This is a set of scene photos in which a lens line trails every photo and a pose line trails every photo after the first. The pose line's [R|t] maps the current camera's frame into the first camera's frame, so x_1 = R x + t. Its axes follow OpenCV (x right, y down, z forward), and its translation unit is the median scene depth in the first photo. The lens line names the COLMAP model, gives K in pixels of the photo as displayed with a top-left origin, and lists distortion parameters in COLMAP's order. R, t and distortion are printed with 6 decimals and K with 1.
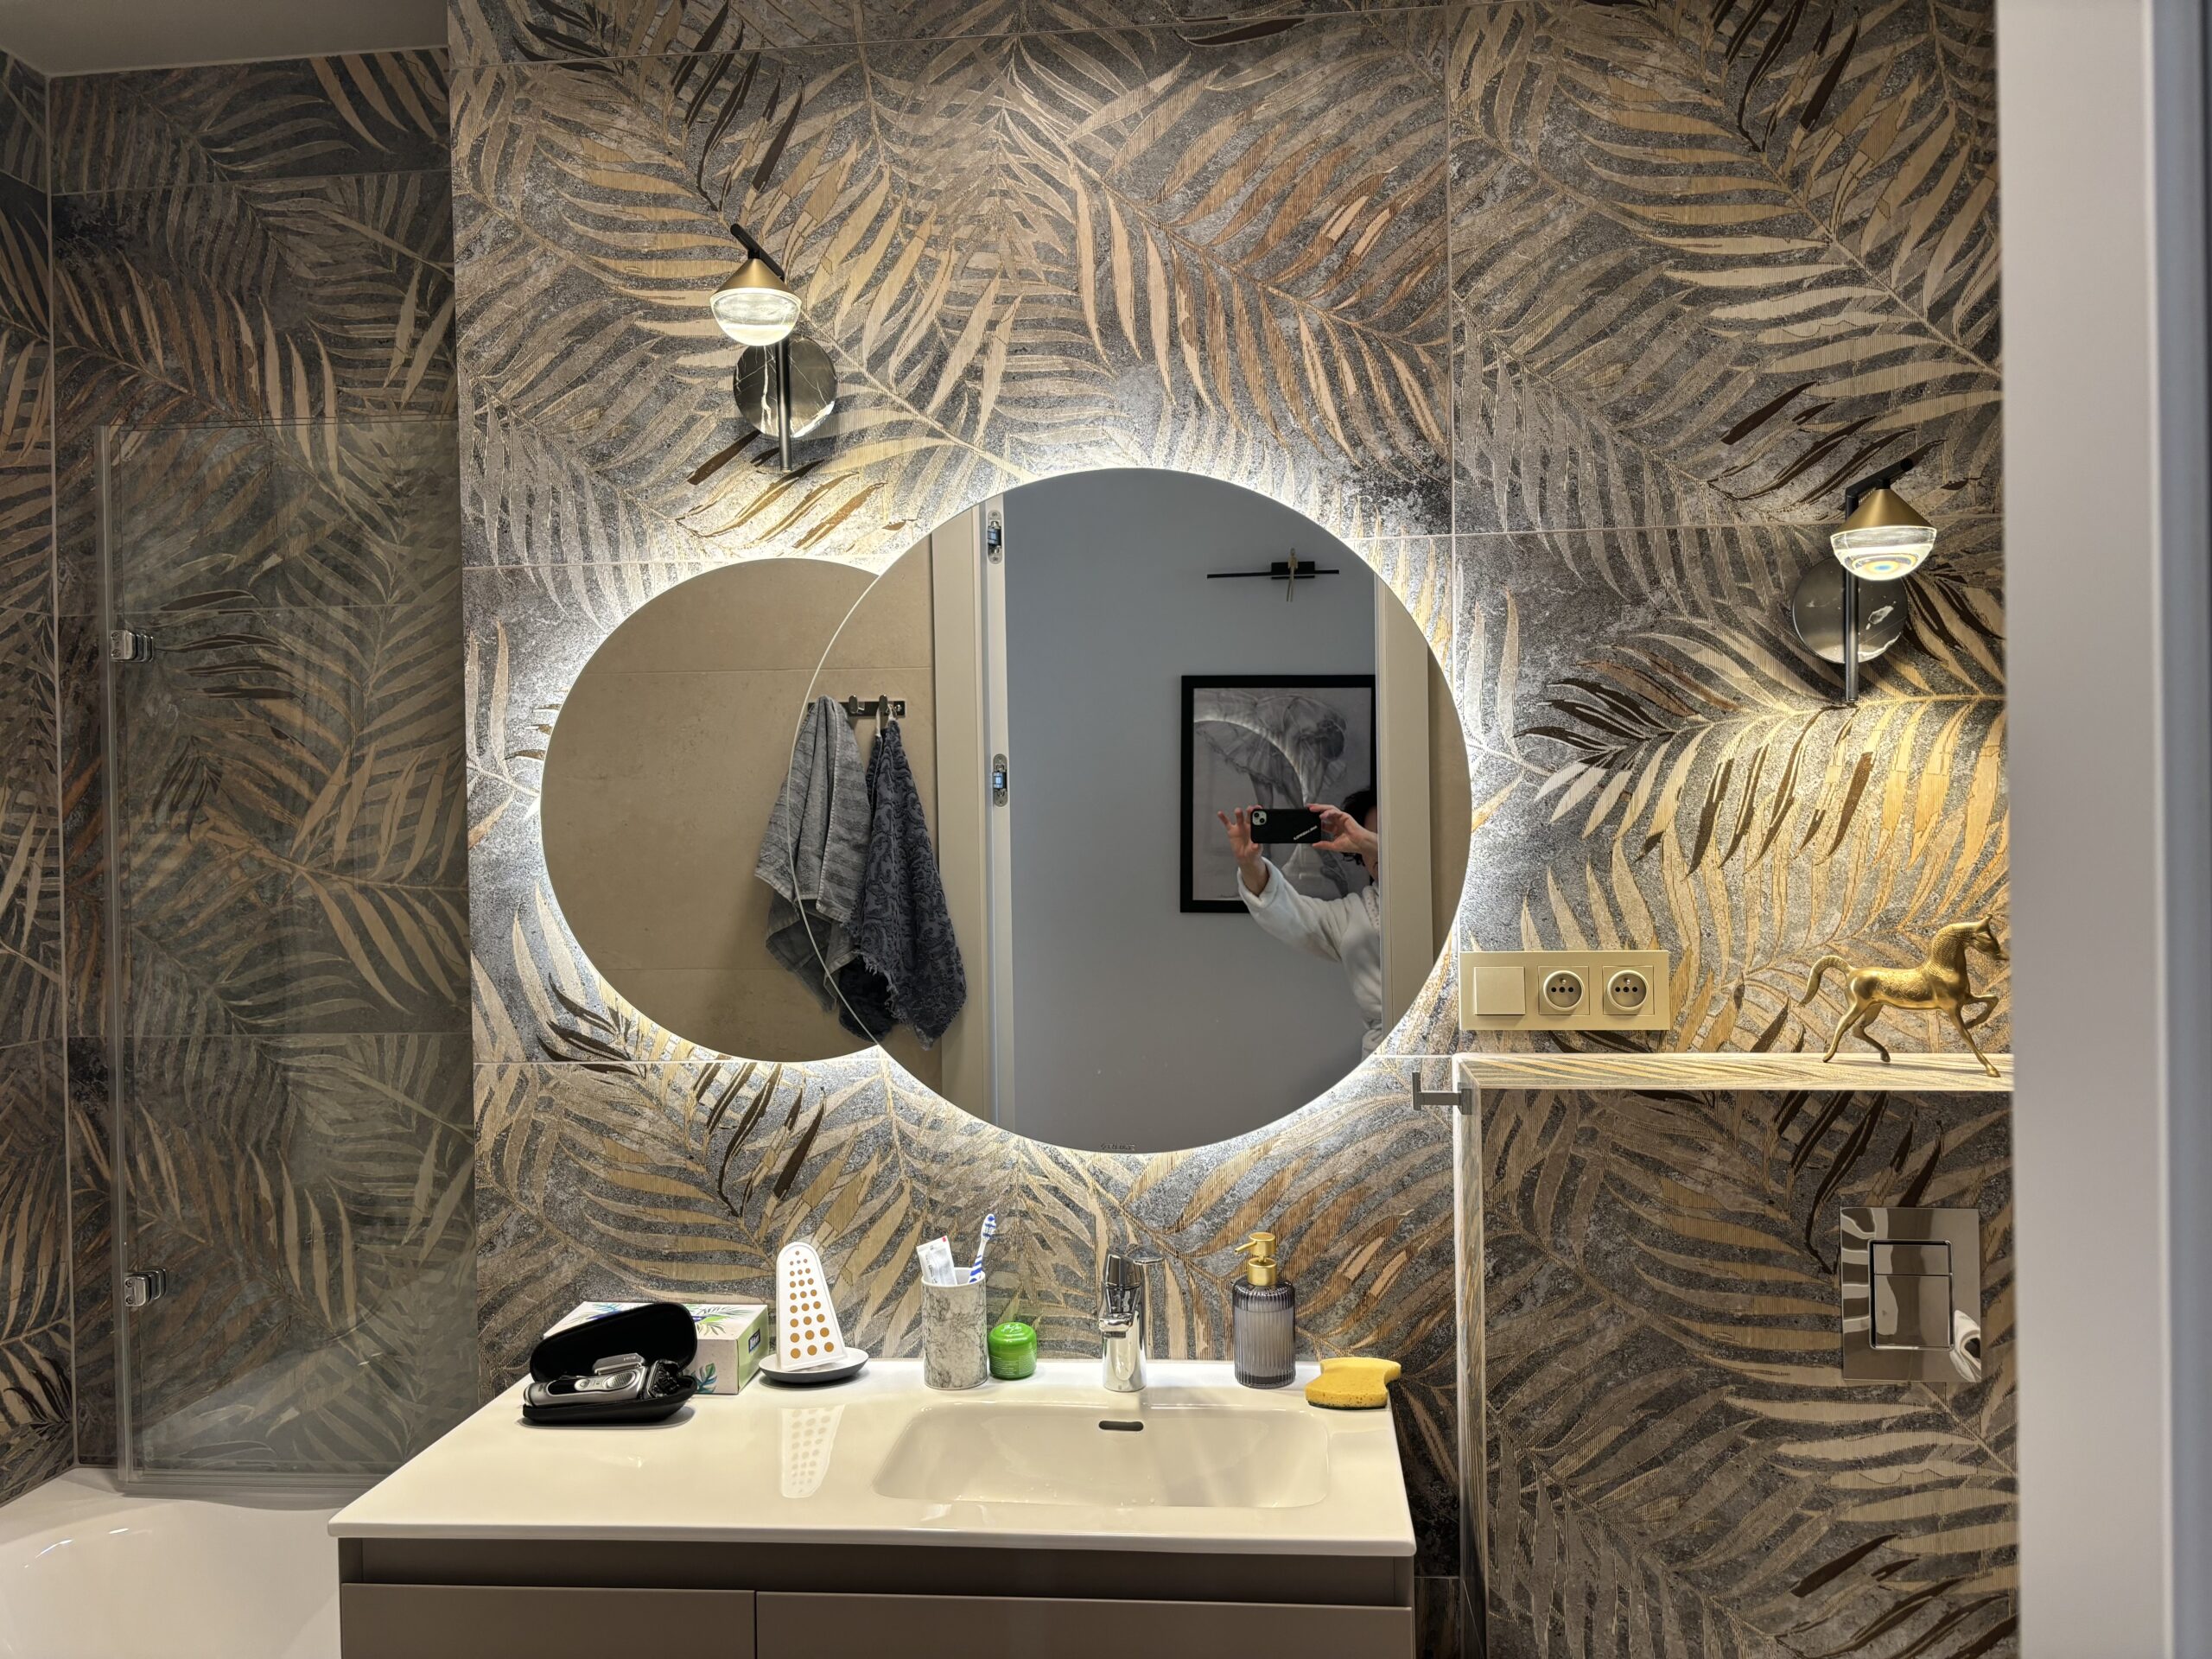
lens RADIAL K [[1712.4, 0, 1116.3], [0, 1712.4, 851.0], [0, 0, 1]] dist [0.054470, -0.059433]
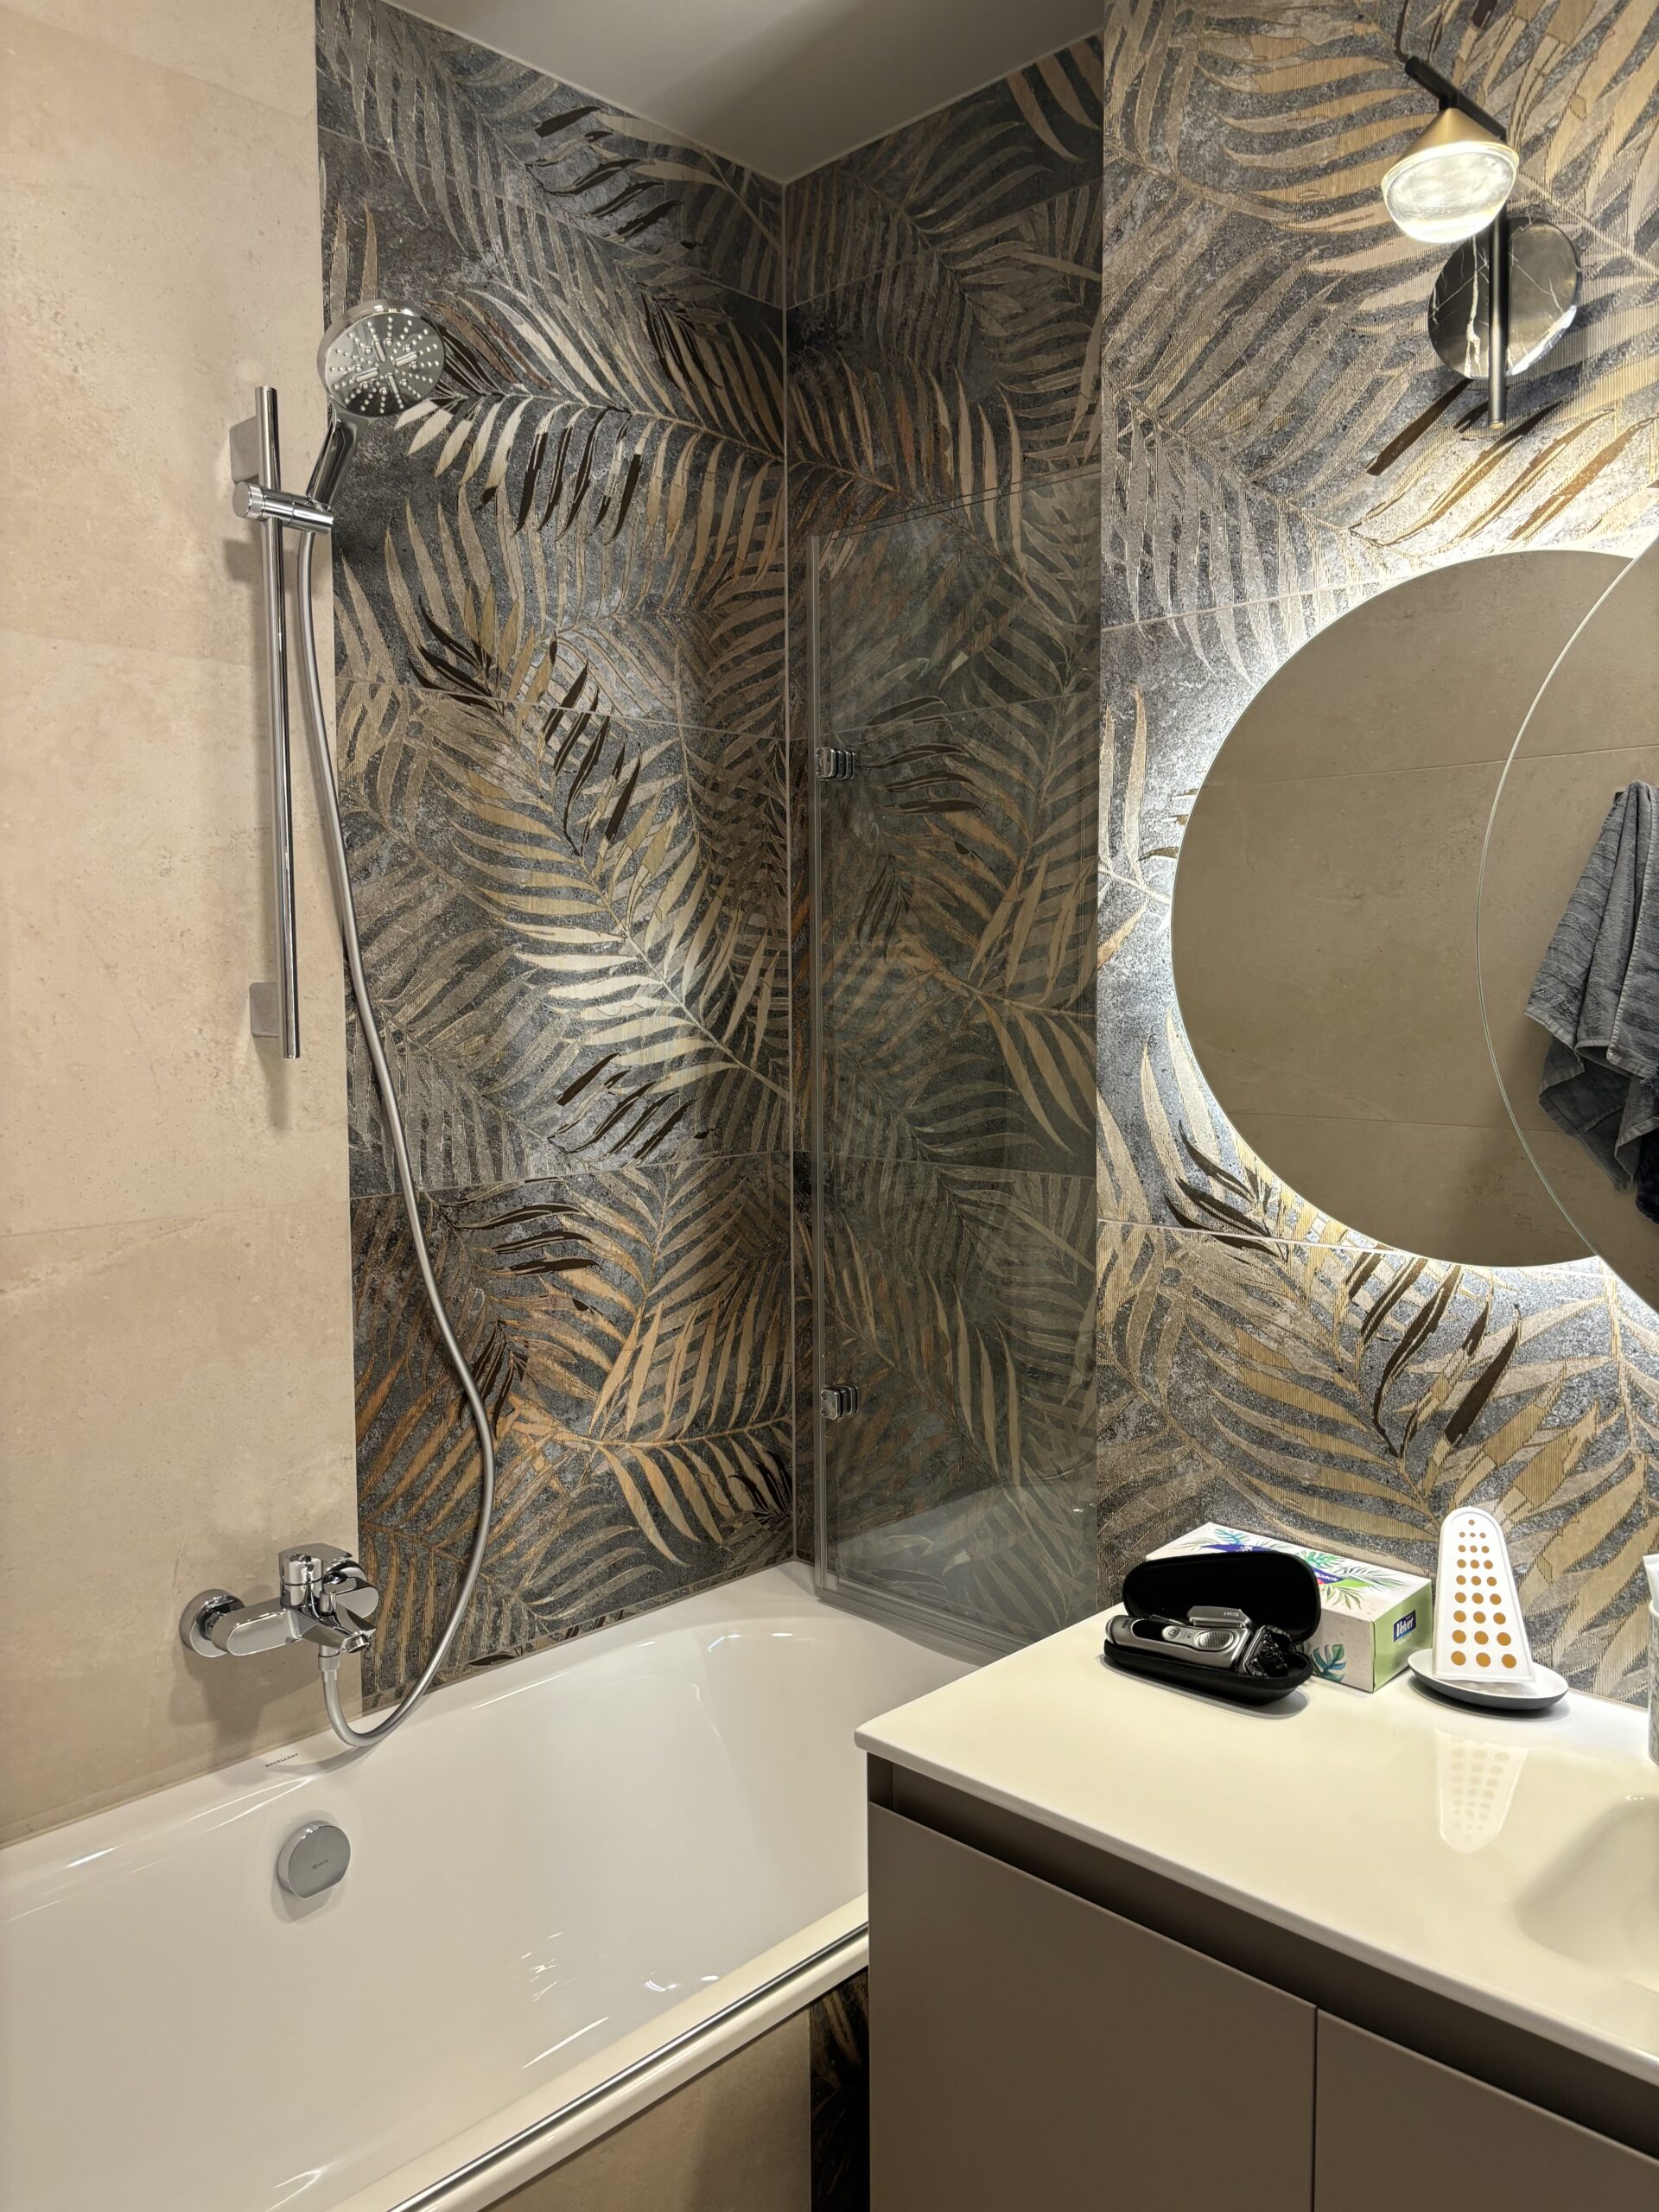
lens RADIAL K [[1712.4, 0, 780.5], [0, 1712.4, 1103.2], [0, 0, 1]] dist [0.054470, -0.059433]
pose [[0.782112, 0.057431, -0.620486, 0.033177], [-0.017148, 0.997350, 0.070698, 0.008693], [0.622902, -0.044654, 0.781024, 0.266501]]
